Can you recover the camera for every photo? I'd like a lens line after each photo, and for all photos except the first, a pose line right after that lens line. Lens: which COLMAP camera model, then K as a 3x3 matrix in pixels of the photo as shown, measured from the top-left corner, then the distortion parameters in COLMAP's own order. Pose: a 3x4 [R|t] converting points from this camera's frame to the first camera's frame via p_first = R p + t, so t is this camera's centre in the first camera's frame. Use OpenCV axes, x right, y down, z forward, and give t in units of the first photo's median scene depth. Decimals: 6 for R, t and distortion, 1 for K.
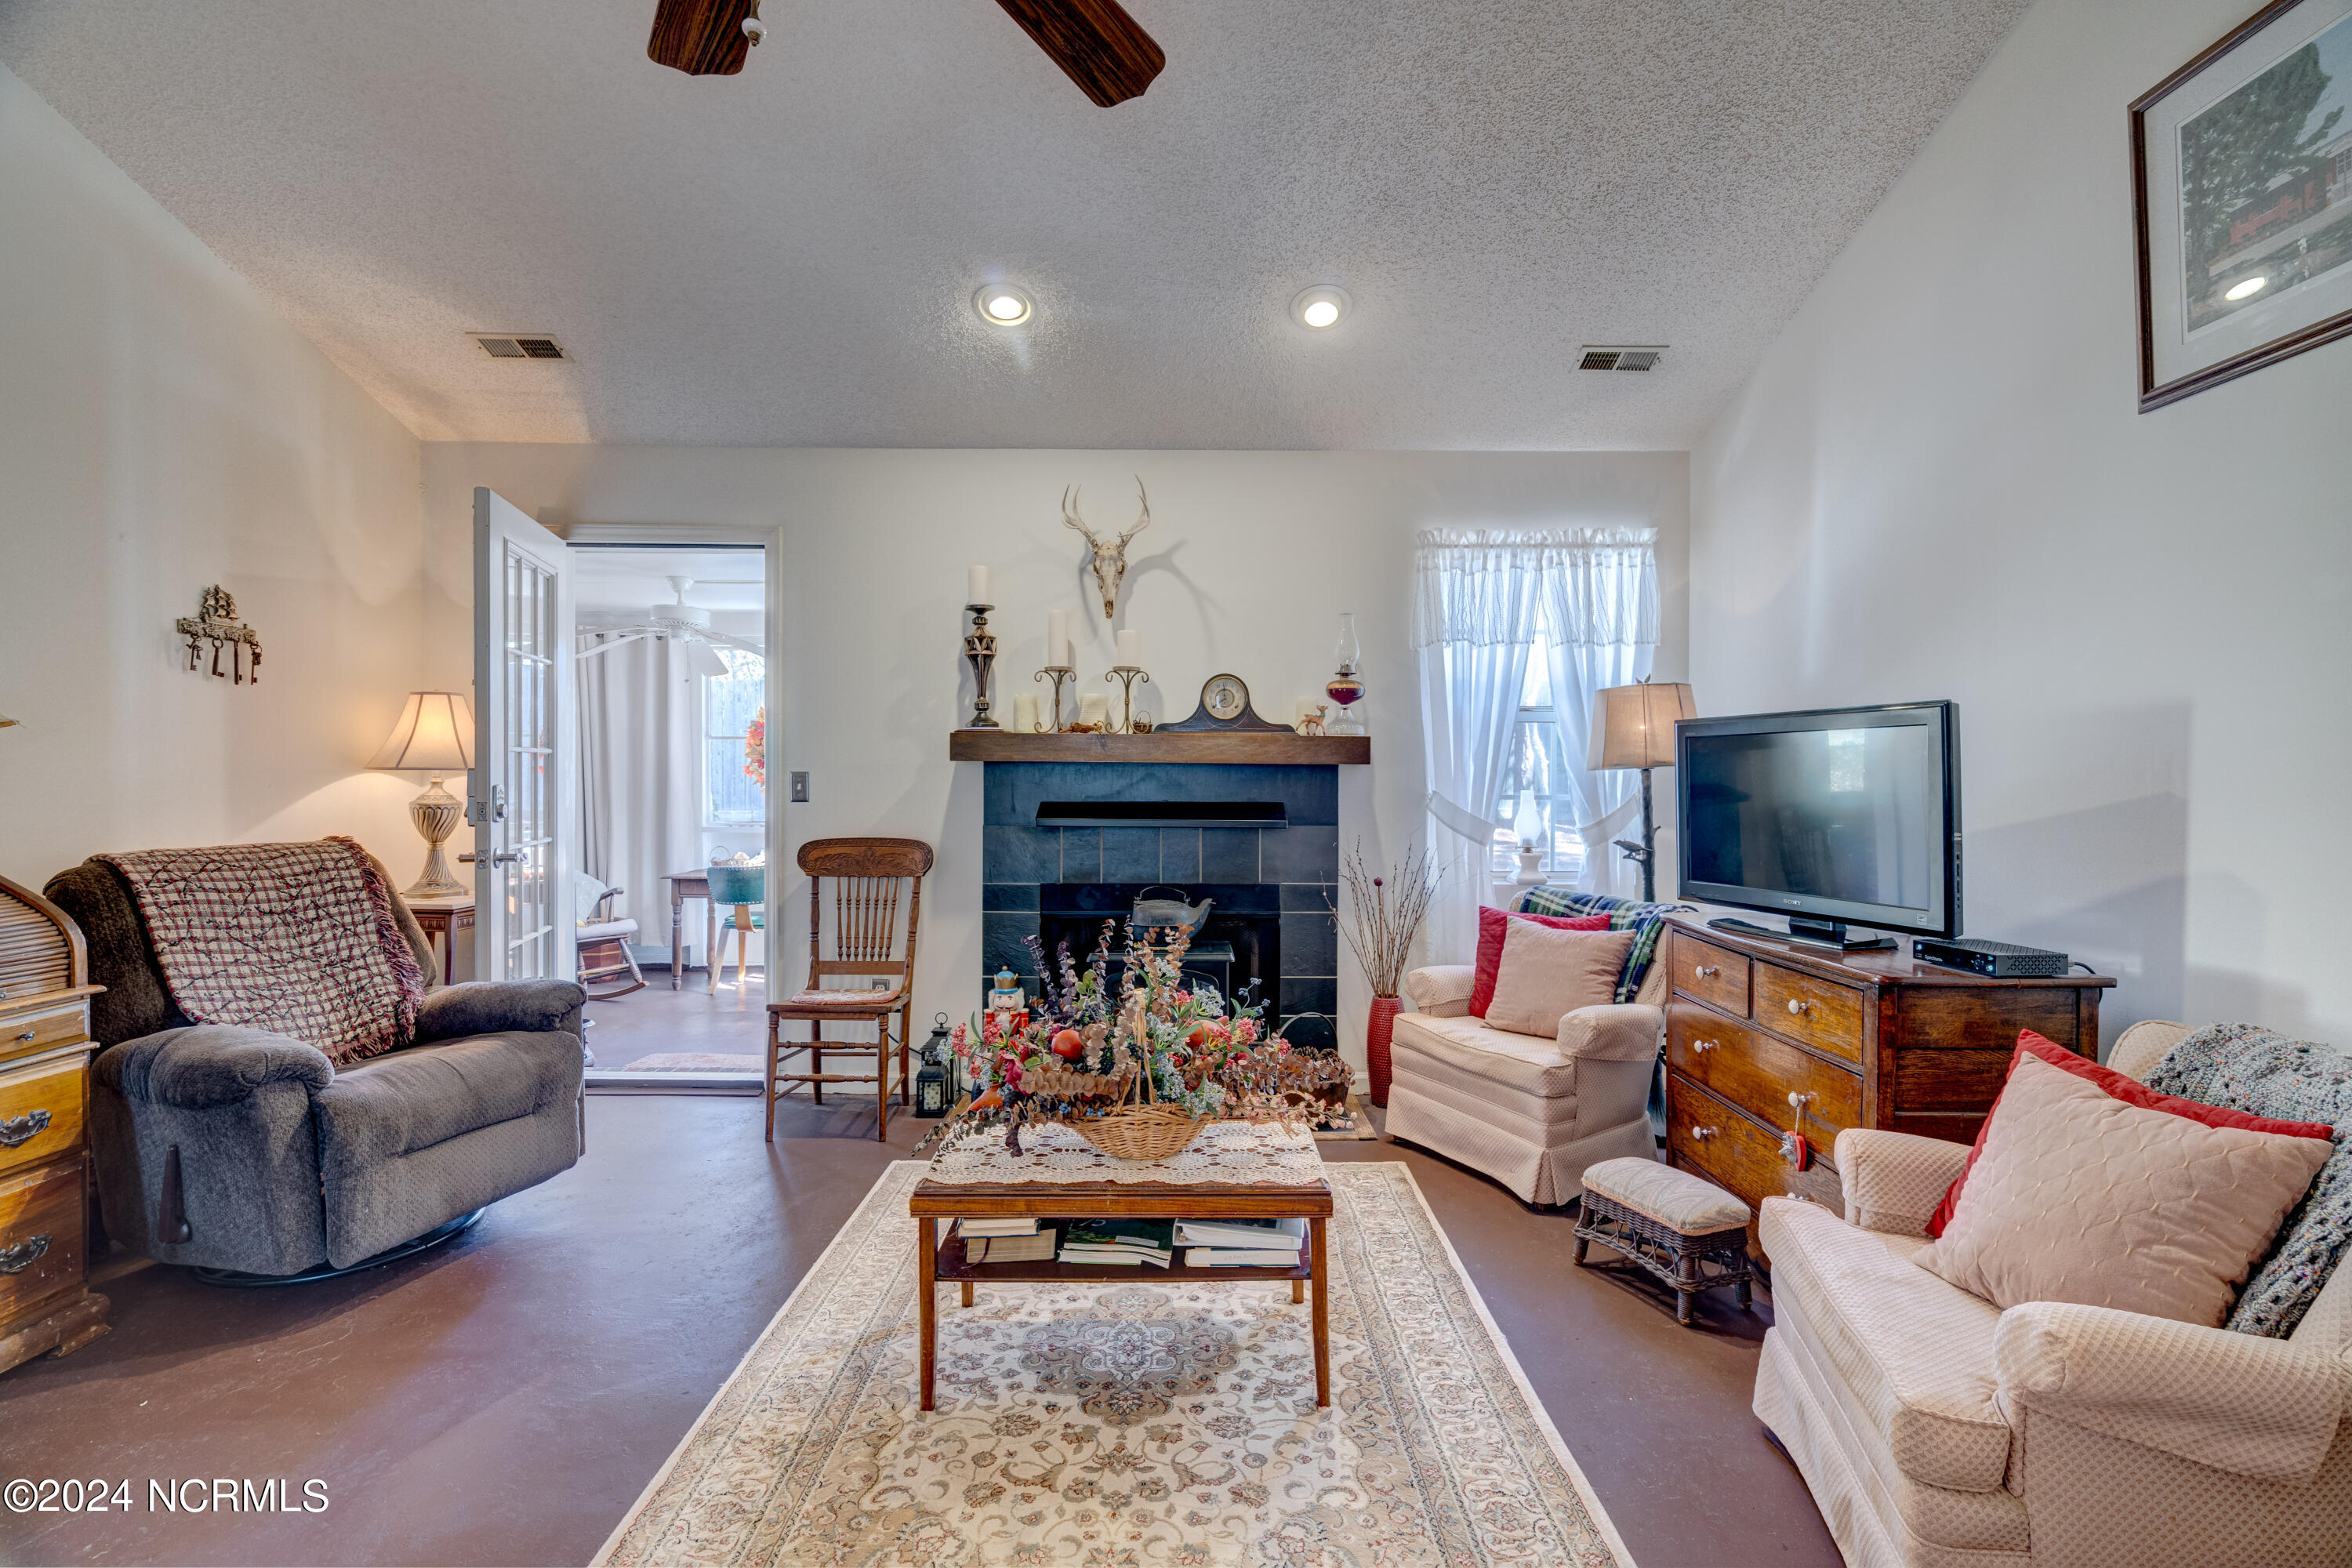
lens RADIAL K [[1060.7, 0, 1176.0], [0, 1060.7, 784.0], [0, 0, 1]] dist [-0.002555, 0.000498]
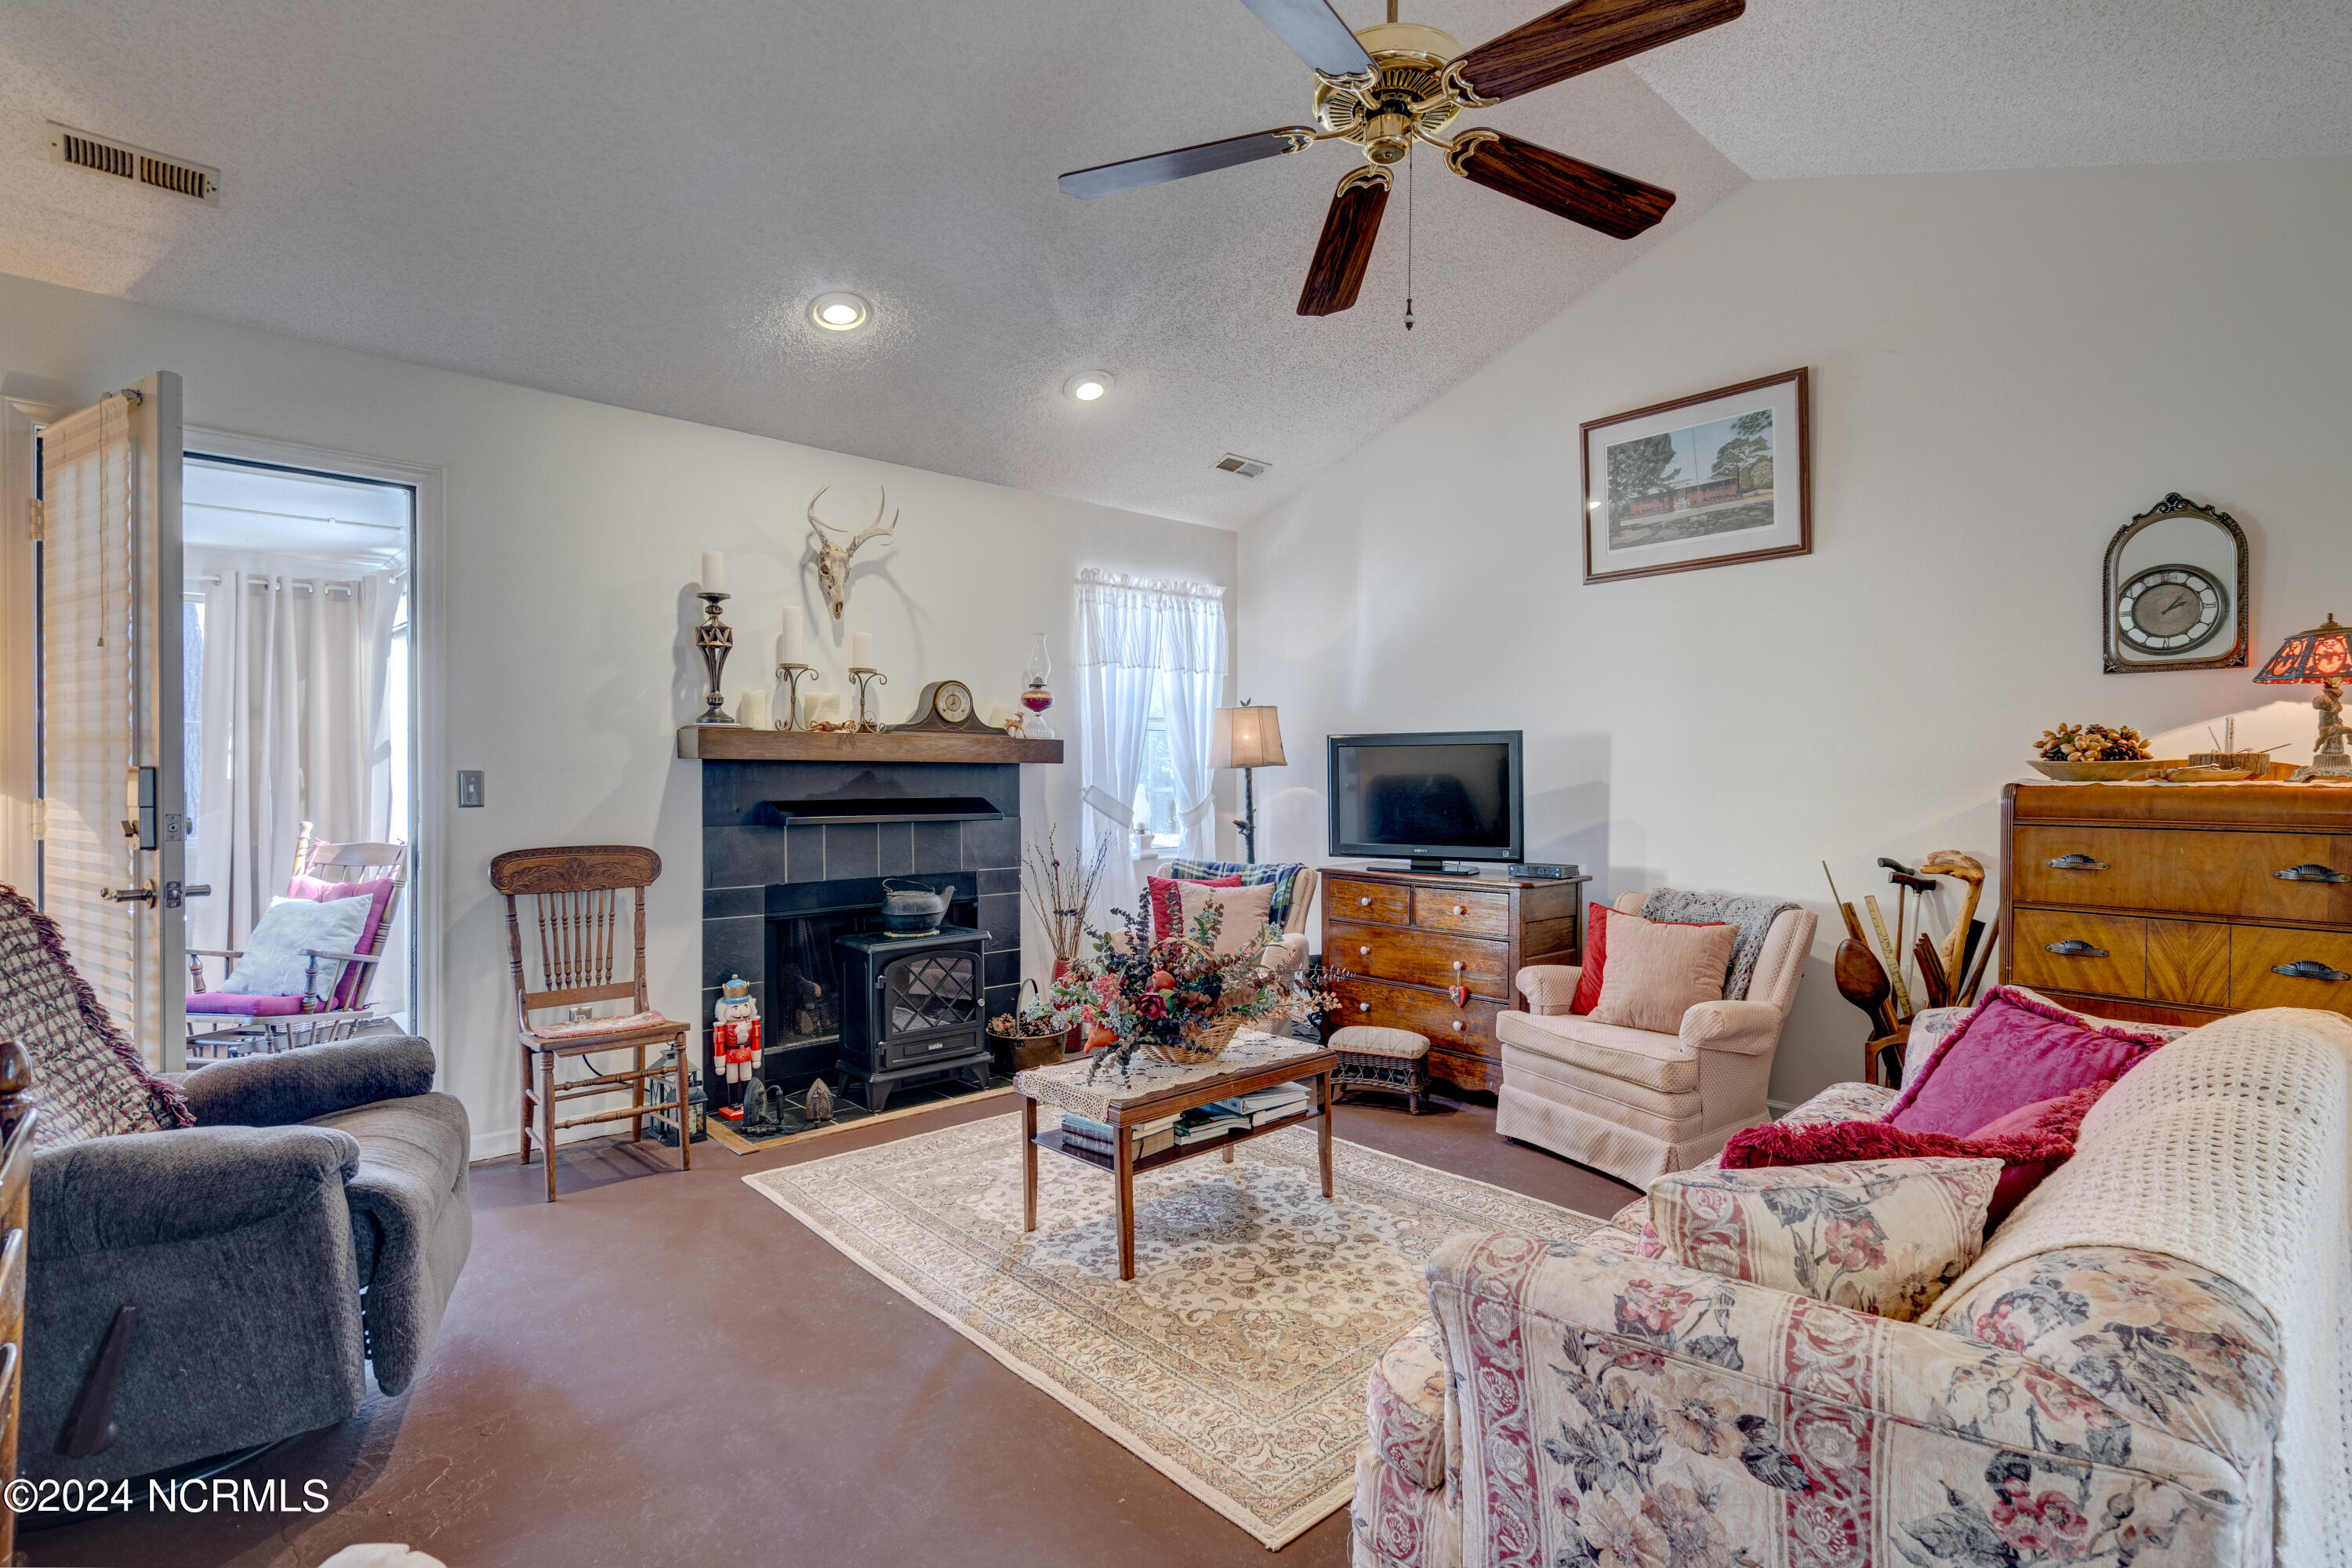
lens RADIAL K [[1128.4, 0, 1176.0], [0, 1128.4, 784.0], [0, 0, 1]] dist [0.001186, 0.001043]
pose [[0.741097, -0.009772, 0.671327, -0.563027], [0.007297, 0.999952, 0.006501, -0.002858], [-0.671359, 0.000081, 0.741133, -0.015774]]
